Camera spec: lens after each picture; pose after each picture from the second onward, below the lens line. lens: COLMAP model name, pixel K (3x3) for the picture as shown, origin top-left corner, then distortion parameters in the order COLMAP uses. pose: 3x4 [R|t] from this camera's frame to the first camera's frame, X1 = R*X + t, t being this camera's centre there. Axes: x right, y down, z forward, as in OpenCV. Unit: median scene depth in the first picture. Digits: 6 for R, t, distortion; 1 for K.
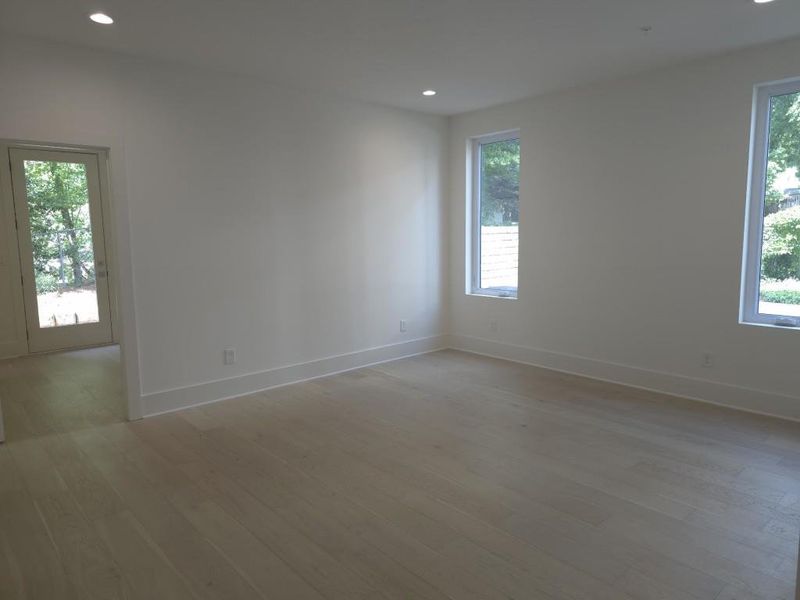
lens RADIAL K [[535.6, 0, 406.0], [0, 535.6, 302.9], [0, 0, 1]] dist [0.066860, -0.066304]
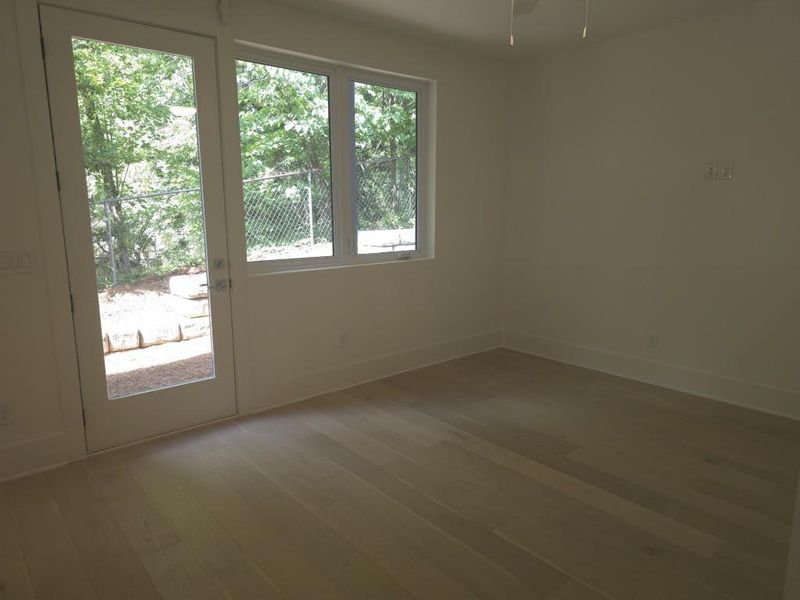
lens RADIAL K [[535.6, 0, 406.0], [0, 535.6, 302.9], [0, 0, 1]] dist [0.066860, -0.066304]
pose [[0.999773, 0.011829, -0.017737, -0.291440], [-0.010992, 0.998856, 0.046547, -0.047267], [0.018267, -0.046341, 0.998759, 0.383502]]
